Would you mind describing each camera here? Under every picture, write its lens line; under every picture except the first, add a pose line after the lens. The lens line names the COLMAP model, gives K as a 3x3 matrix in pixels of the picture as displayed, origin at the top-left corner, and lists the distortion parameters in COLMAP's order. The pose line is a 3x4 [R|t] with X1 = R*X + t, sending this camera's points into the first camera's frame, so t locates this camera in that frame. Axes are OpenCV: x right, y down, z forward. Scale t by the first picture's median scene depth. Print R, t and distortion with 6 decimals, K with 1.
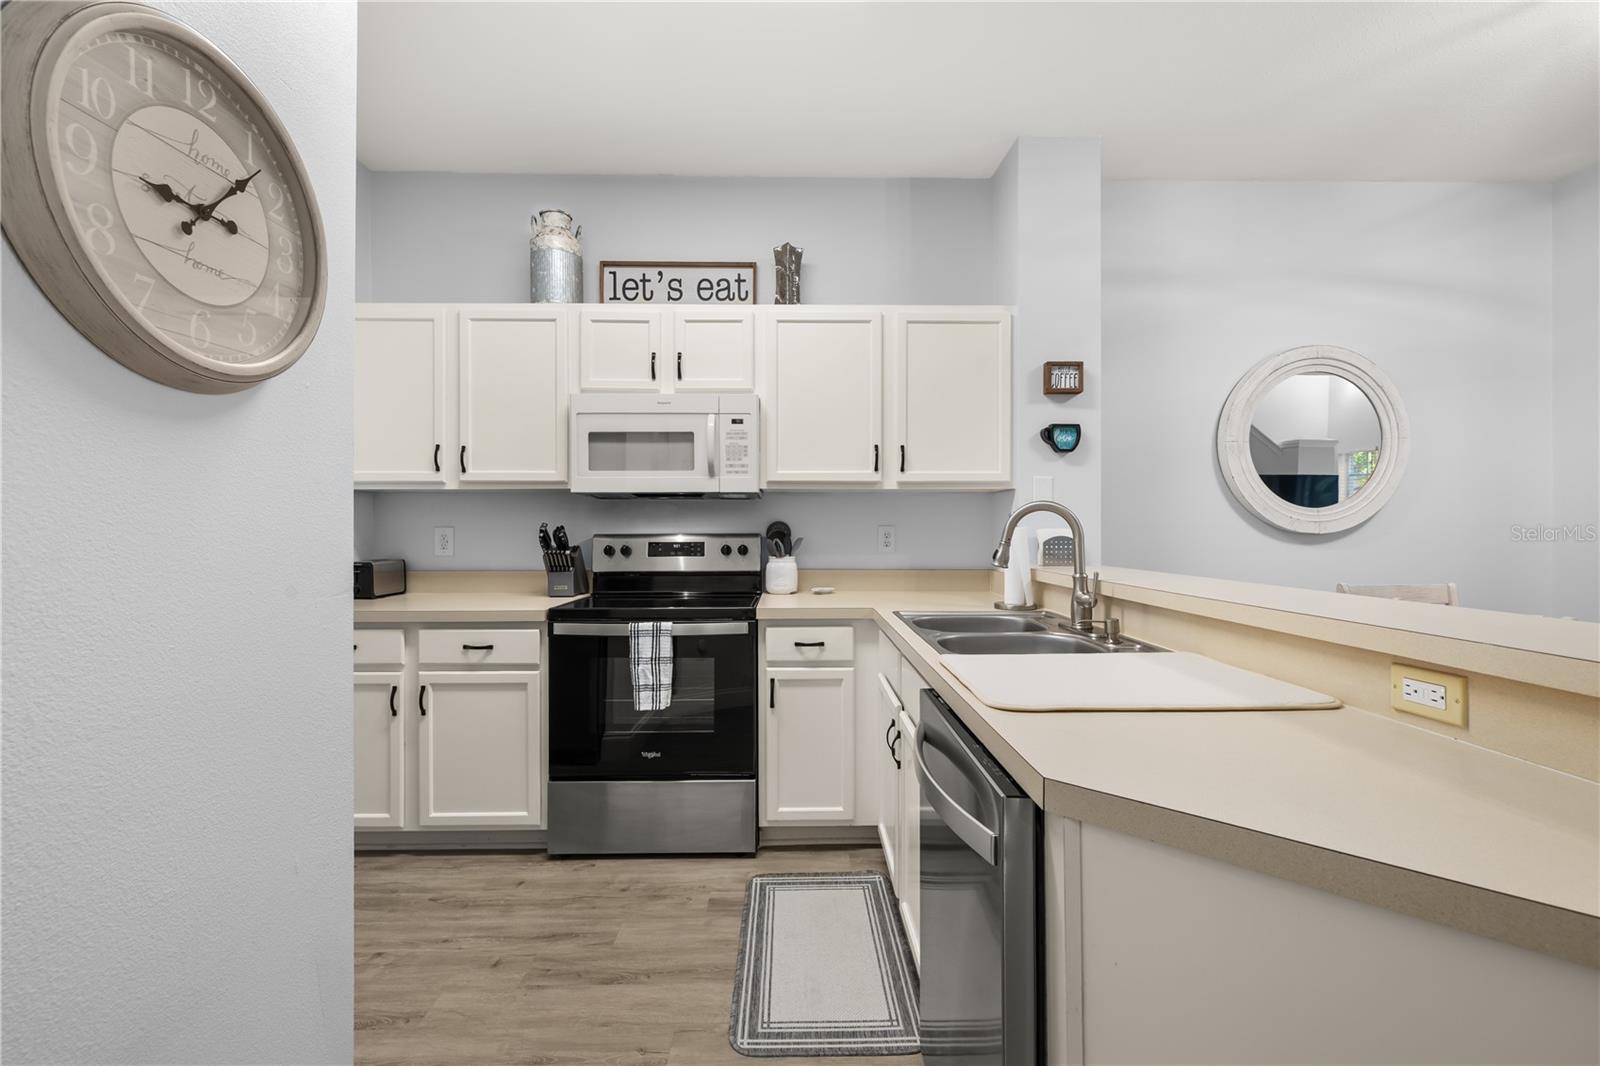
lens RADIAL K [[685.6, 0, 800.7], [0, 685.6, 524.5], [0, 0, 1]] dist [0.001555, 0.000122]
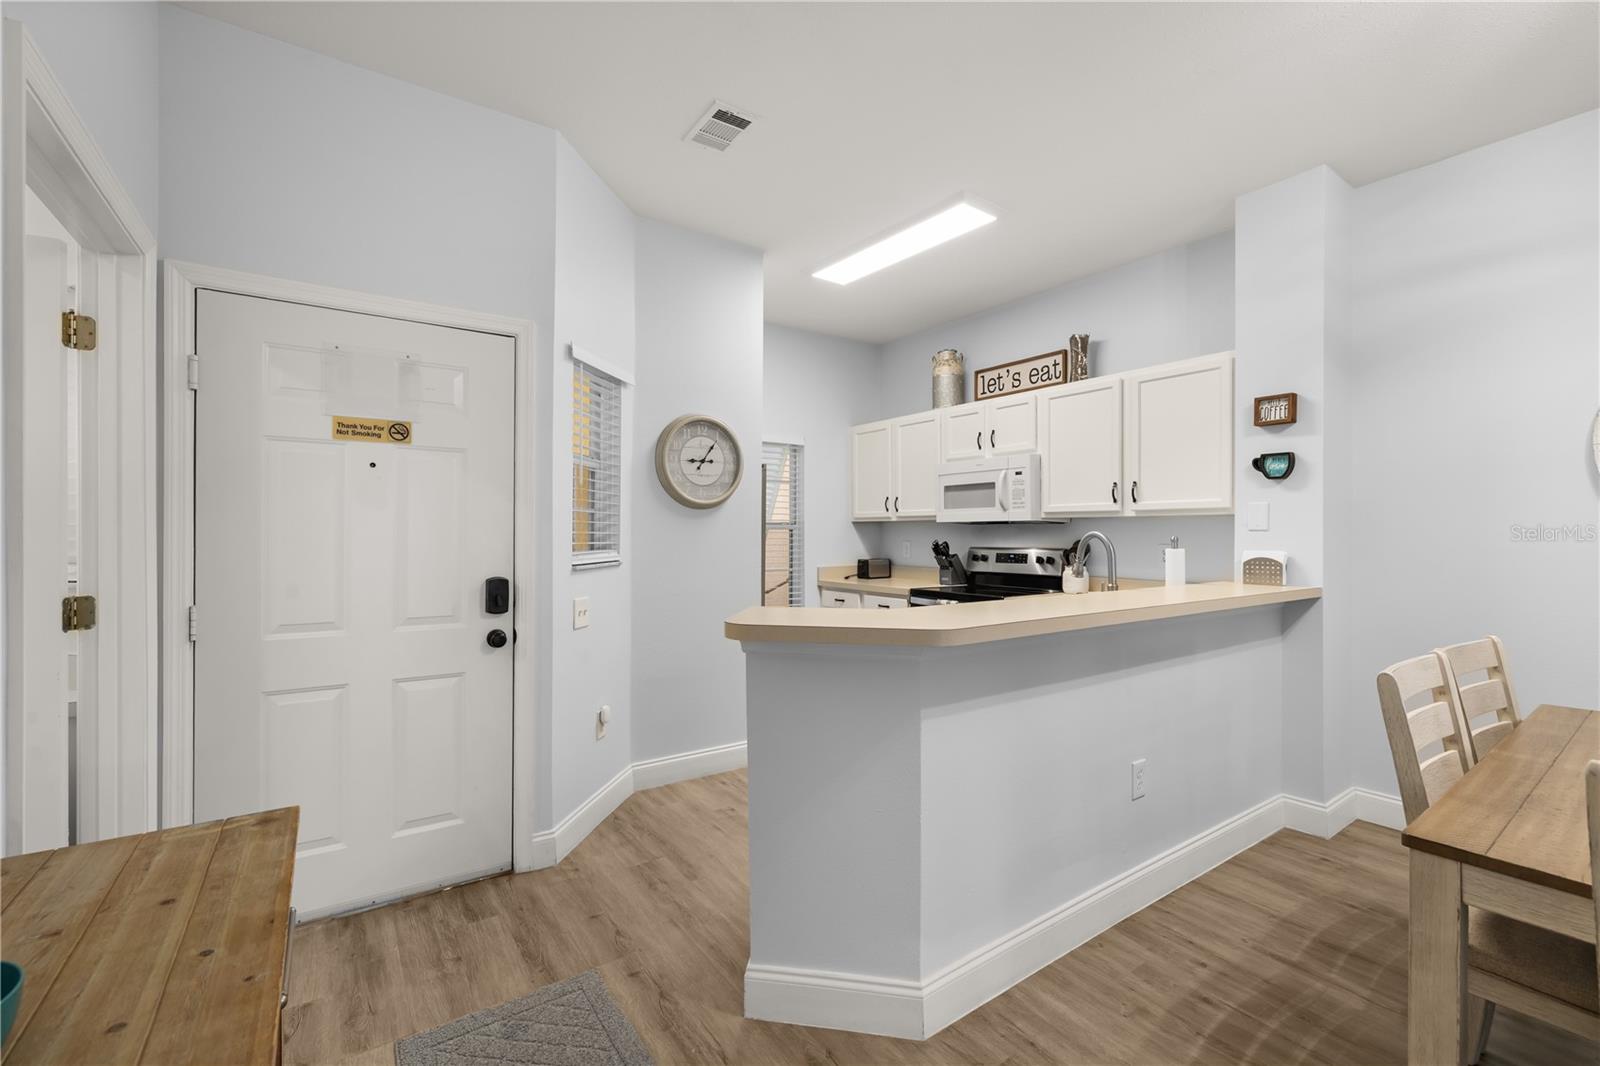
lens RADIAL K [[677.6, 0, 796.9], [0, 677.6, 534.9], [0, 0, 1]] dist [0.001447, 0.000185]
pose [[0.554688, 0.004211, -0.832048, 0.847578], [0.002597, 0.999974, 0.006793, -0.027399], [0.832055, -0.005929, 0.554662, -0.210523]]
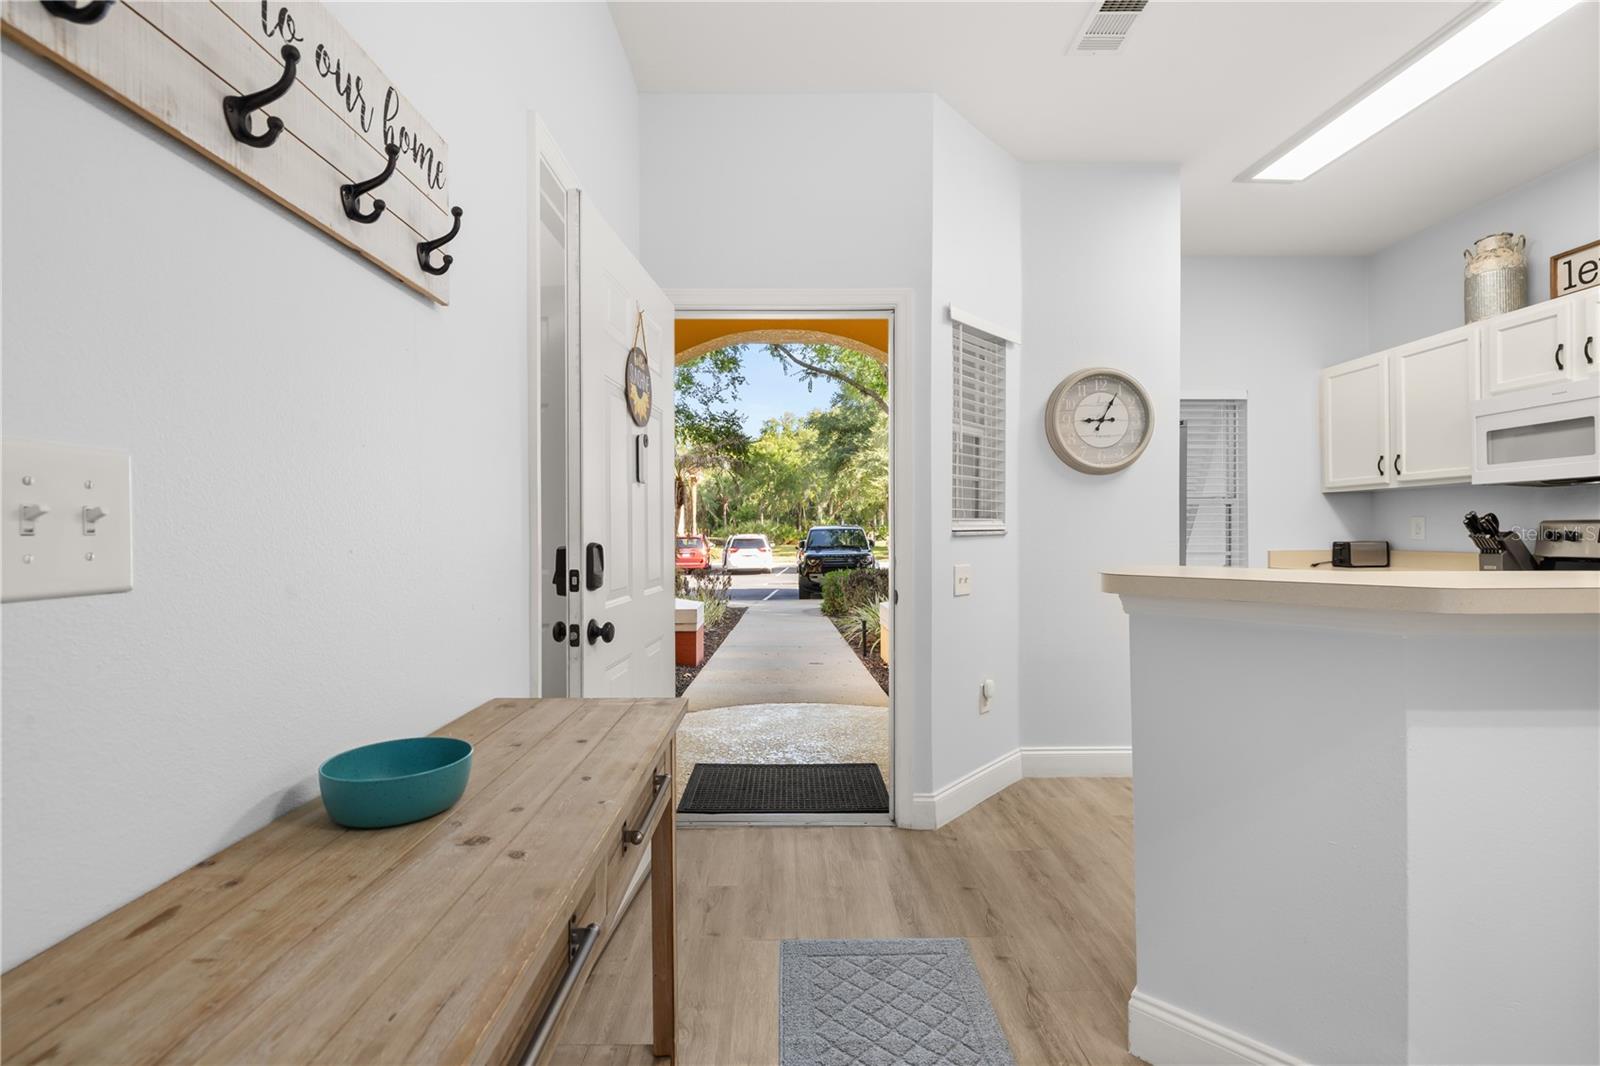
lens RADIAL K [[682.2, 0, 800.0], [0, 682.2, 533.0], [0, 0, 1]] dist [0.001651, -0.000351]
pose [[-0.001025, 0.004129, -0.999991, 0.824688], [0.009826, 0.999943, 0.004118, 0.019576], [0.999951, -0.009822, -0.001065, -0.152956]]
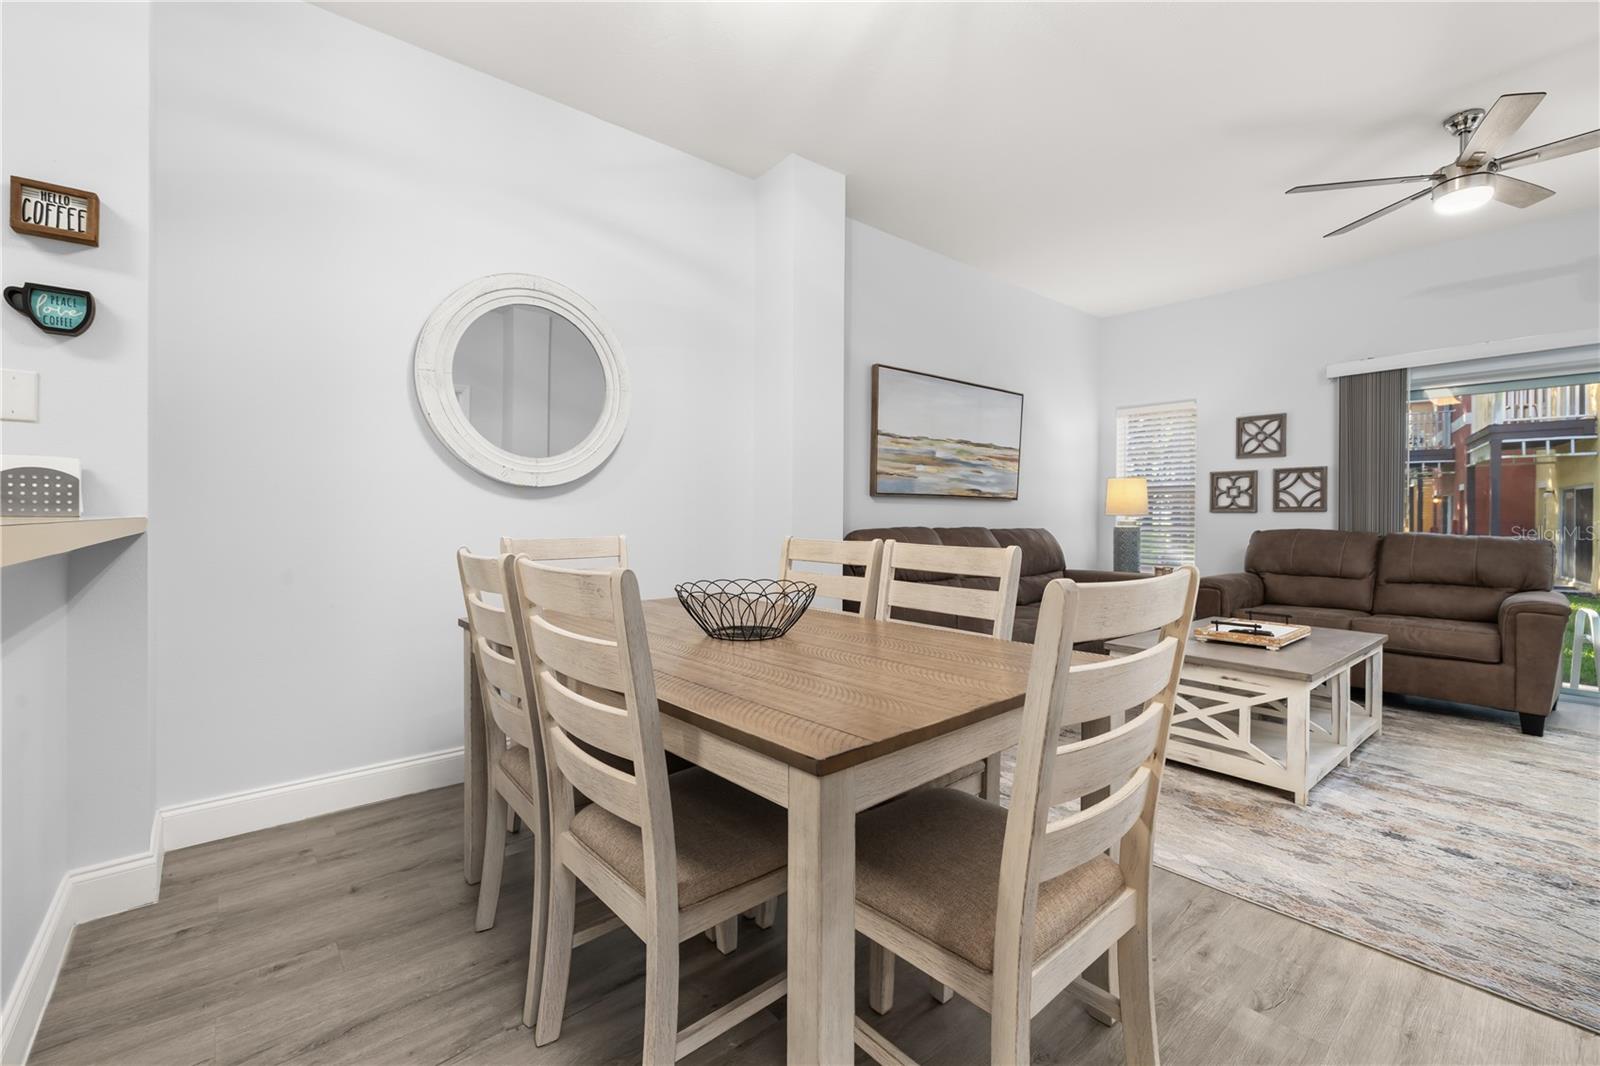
lens RADIAL K [[682.4, 0, 795.8], [0, 682.4, 517.3], [0, 0, 1]] dist [0.001225, -0.000121]
pose [[0.775933, 0.001845, 0.630813, 0.509946], [-0.008715, 0.999932, 0.007795, 0.049658], [-0.630755, -0.011547, 0.775896, 0.101263]]
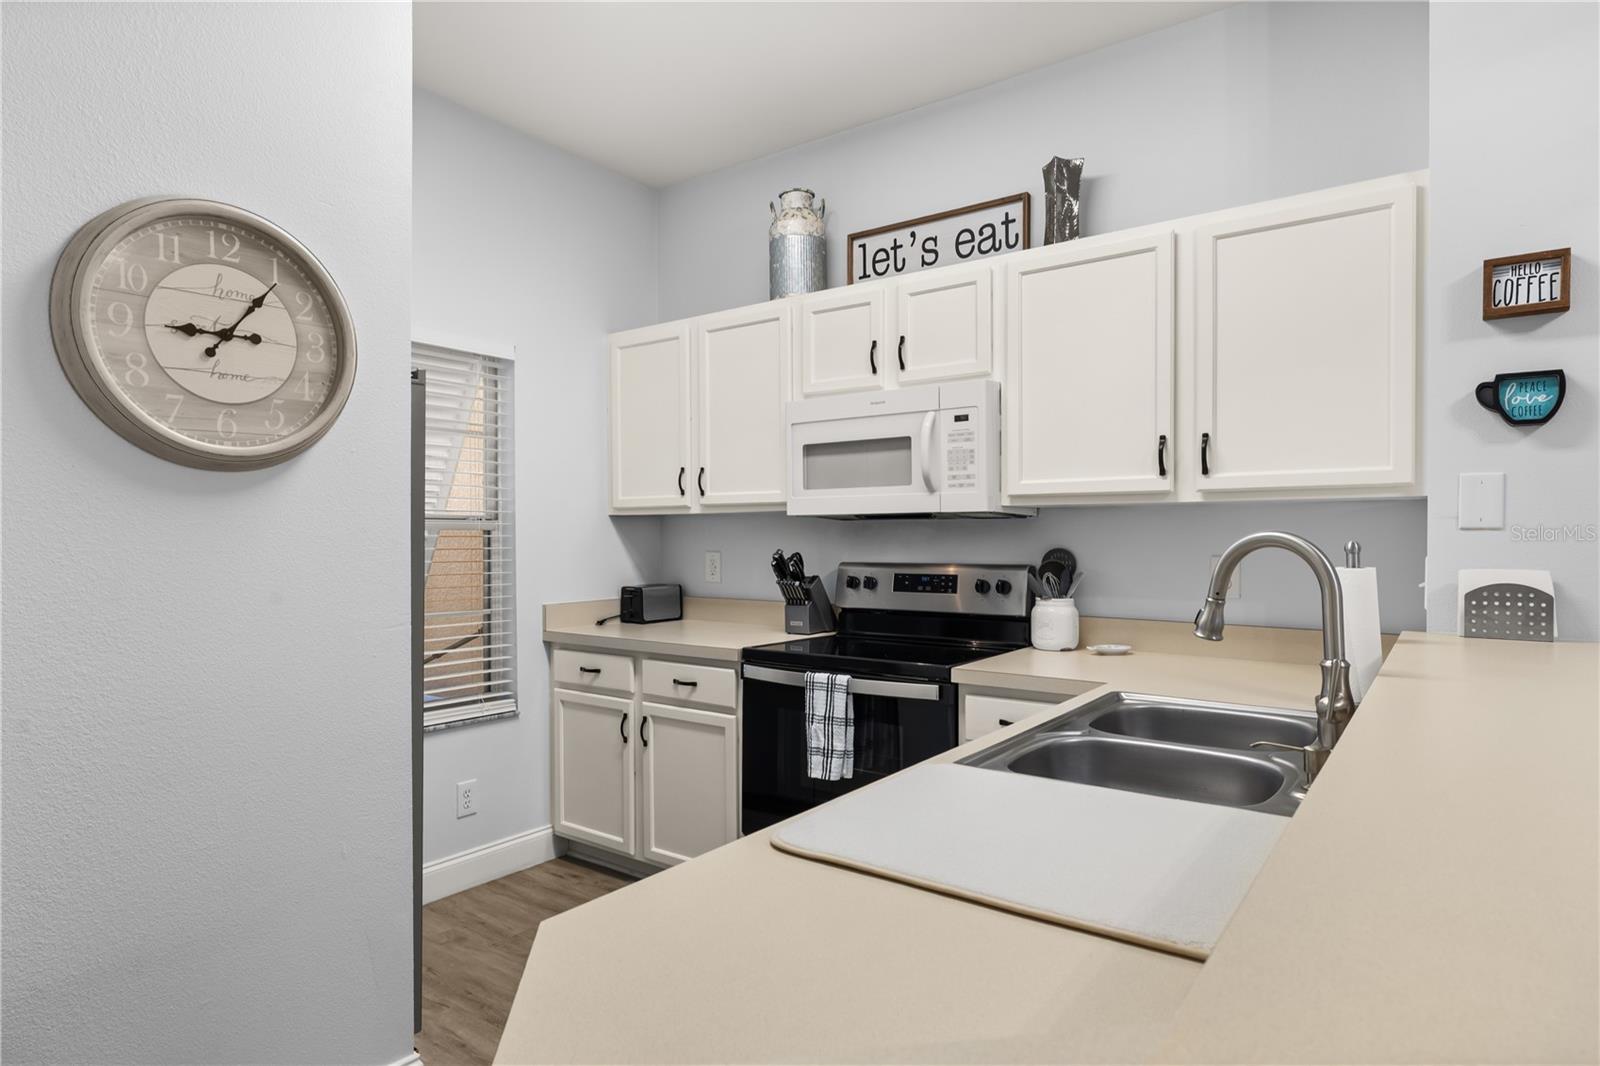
lens RADIAL K [[894.4, 0, 794.3], [0, 894.4, 541.9], [0, 0, 1]] dist [0.002173, -0.000051]
pose [[0.791721, 0.003178, -0.610874, 0.357574], [0.004259, 0.999933, 0.010722, -0.024868], [0.610868, -0.011091, 0.791655, 0.104408]]
